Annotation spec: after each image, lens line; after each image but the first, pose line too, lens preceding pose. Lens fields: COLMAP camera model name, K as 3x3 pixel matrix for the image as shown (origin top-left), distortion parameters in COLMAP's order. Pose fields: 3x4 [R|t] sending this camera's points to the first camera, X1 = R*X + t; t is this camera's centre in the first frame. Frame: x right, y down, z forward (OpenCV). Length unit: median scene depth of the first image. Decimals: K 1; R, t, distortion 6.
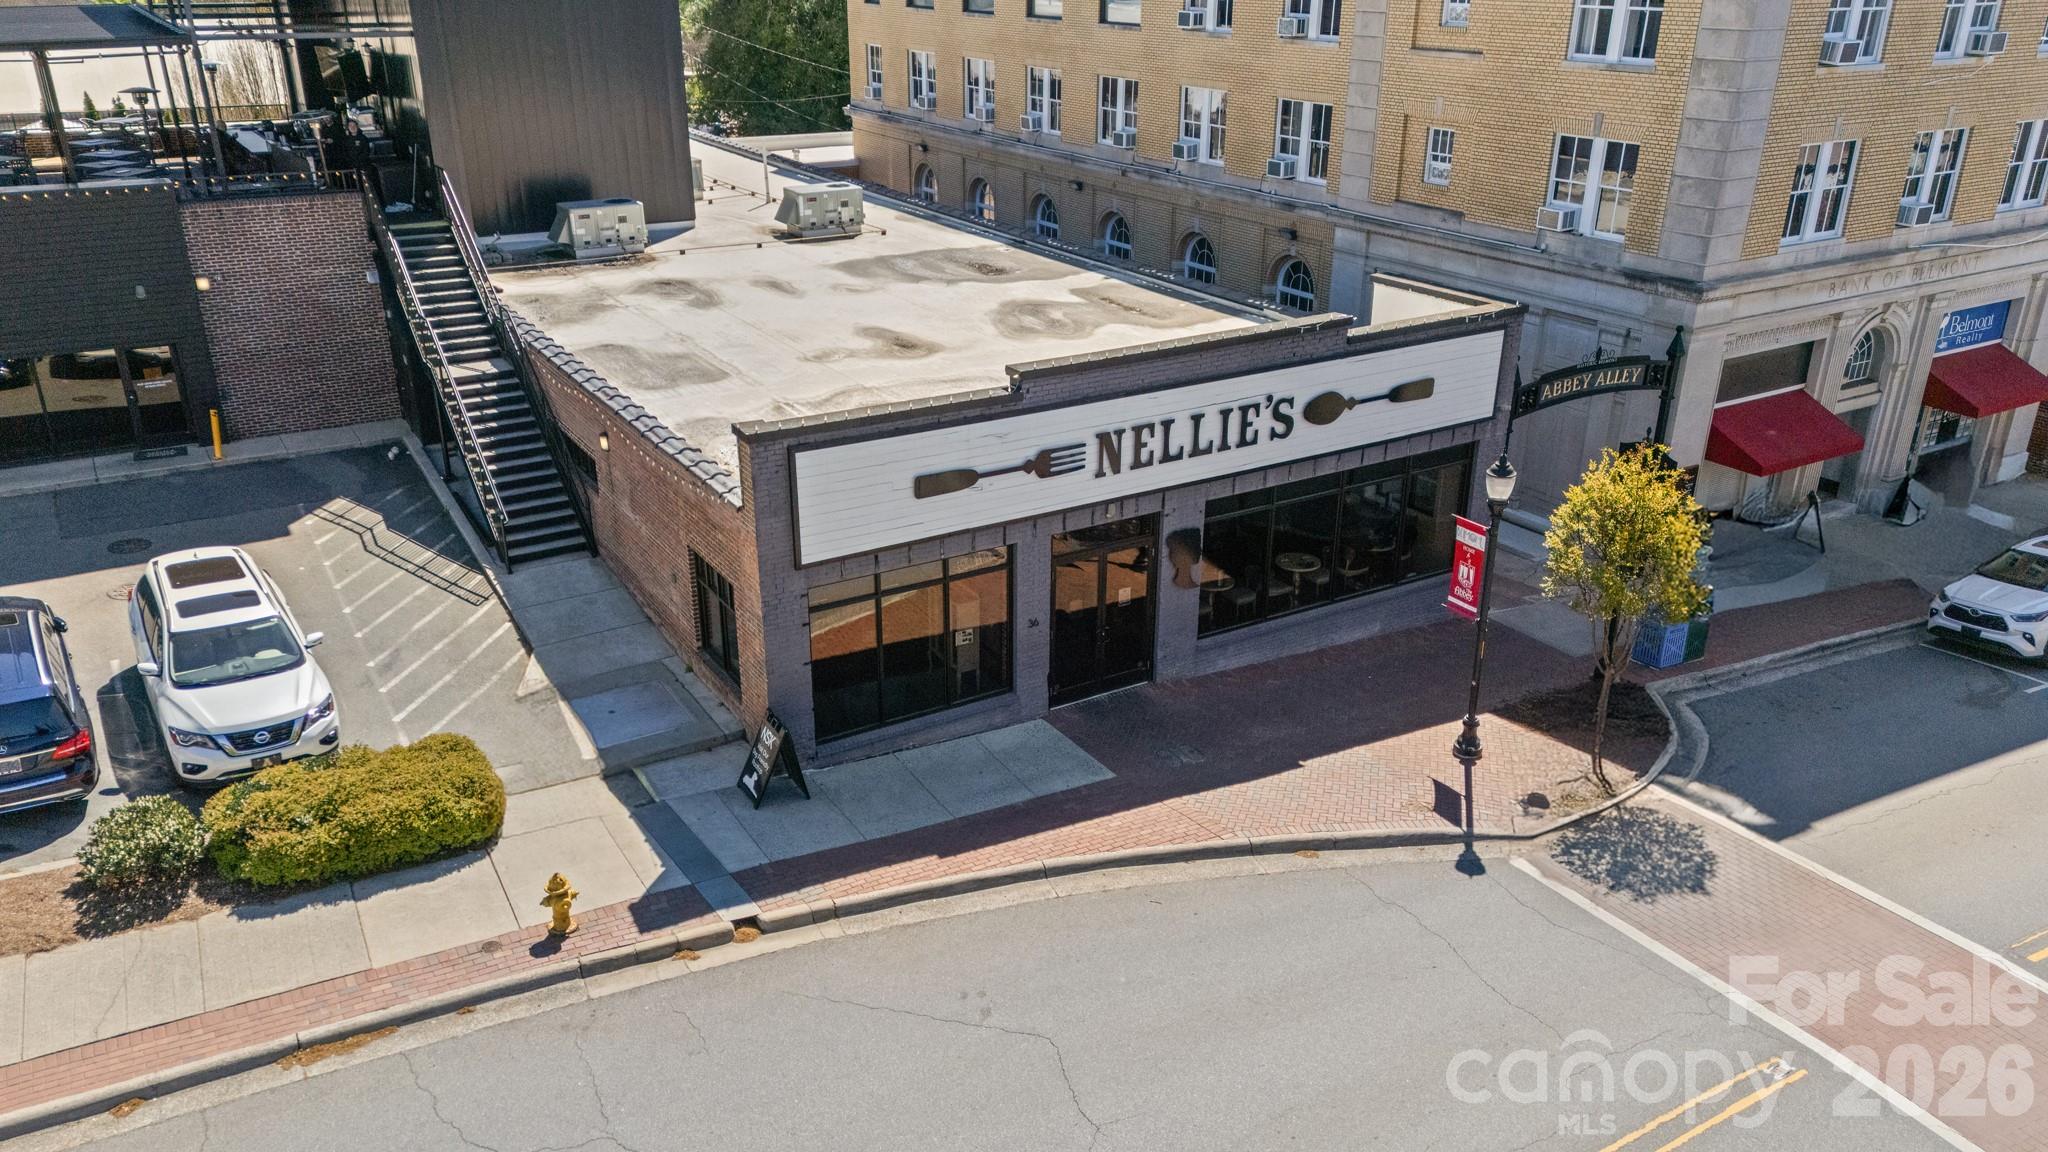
lens RADIAL K [[1490.4, 0, 1025.2], [0, 1490.4, 584.9], [0, 0, 1]] dist [0.077340, -0.056652]
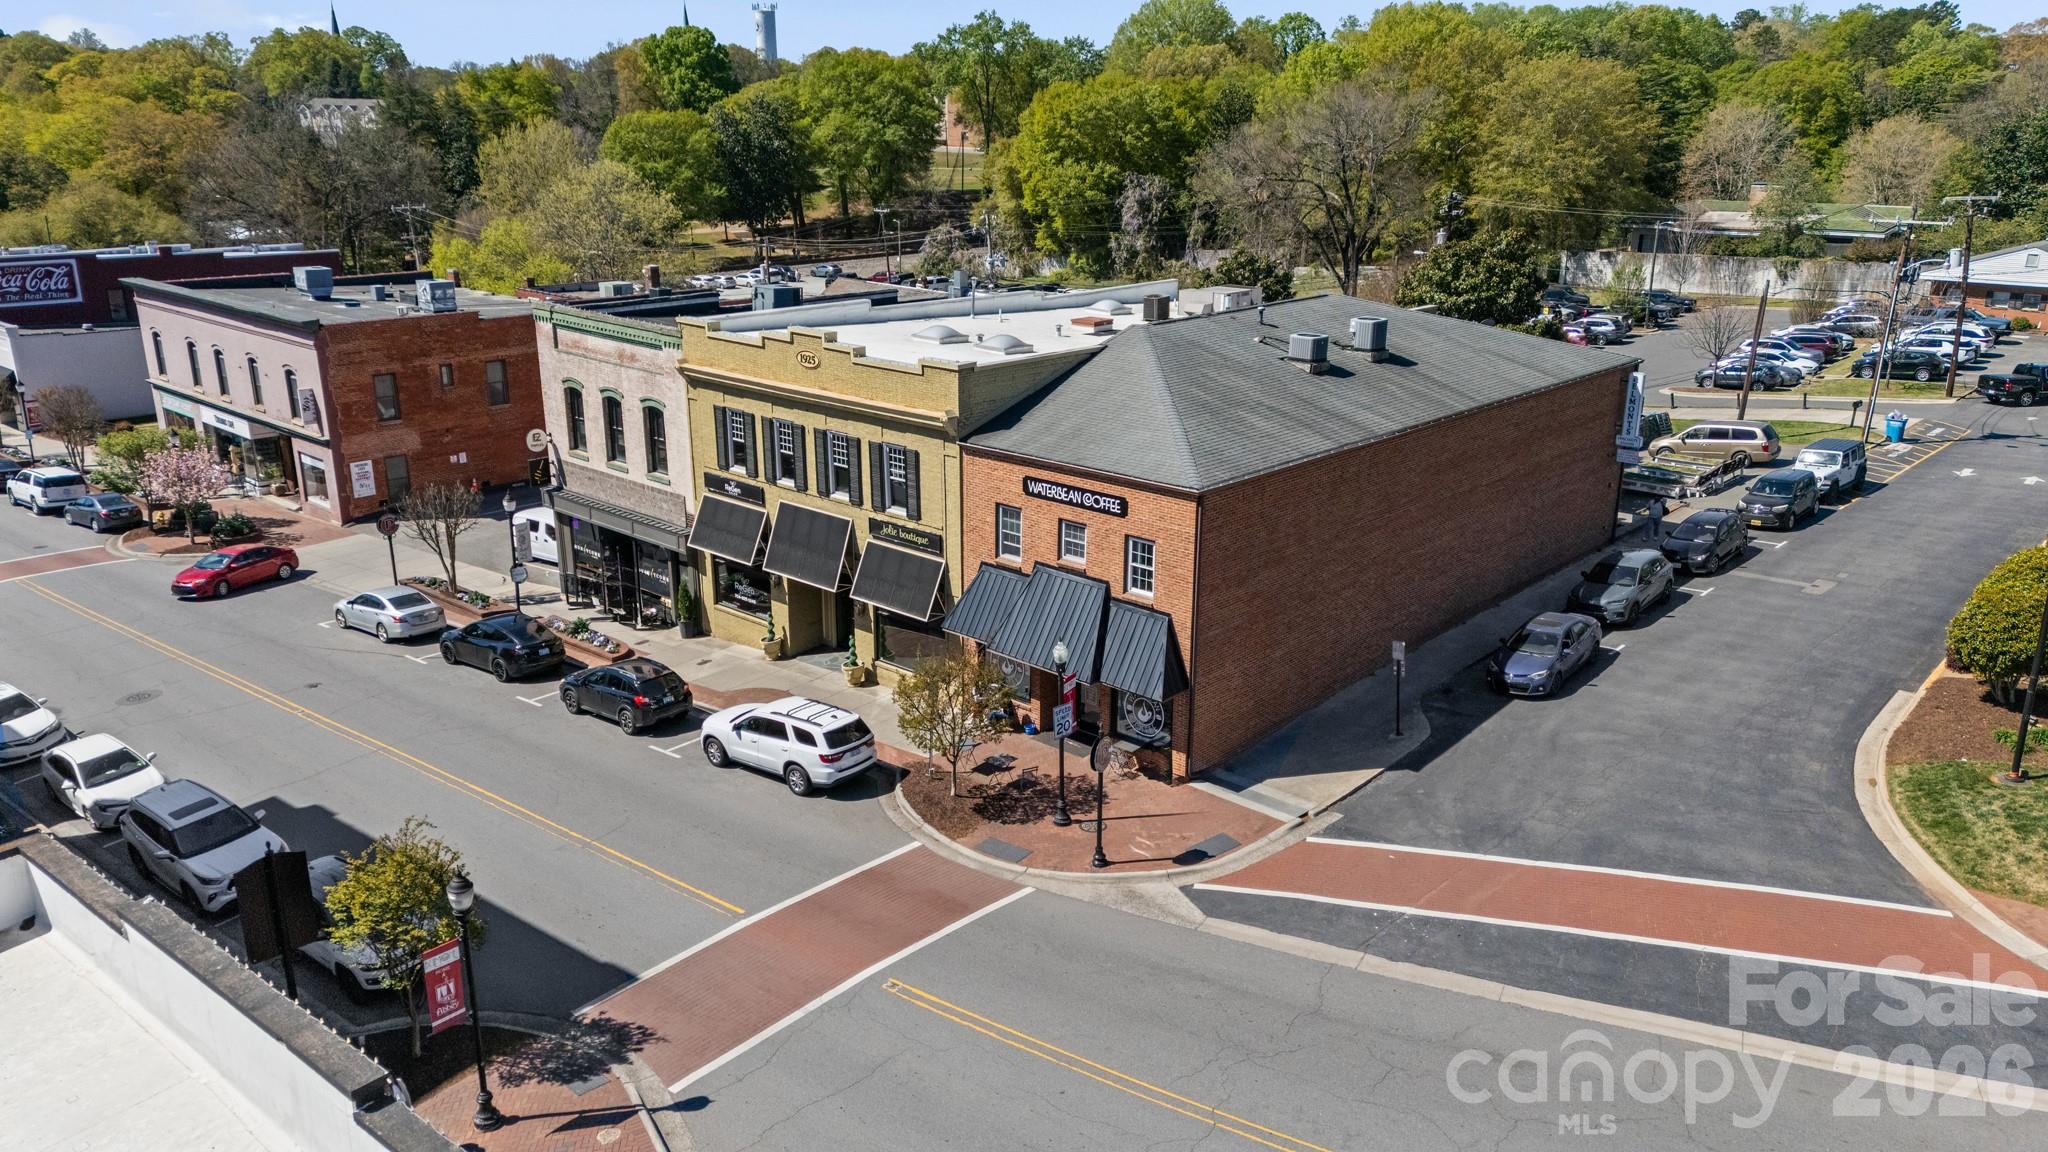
lens RADIAL K [[1490.4, 0, 1031.3], [0, 1490.4, 576.0], [0, 0, 1]] dist [0.077340, -0.056652]
pose [[-0.319810, -0.292638, 0.901157, -0.607776], [0.370299, 0.836857, 0.403173, -0.440443], [-0.872124, 0.462637, -0.159272, 0.531053]]
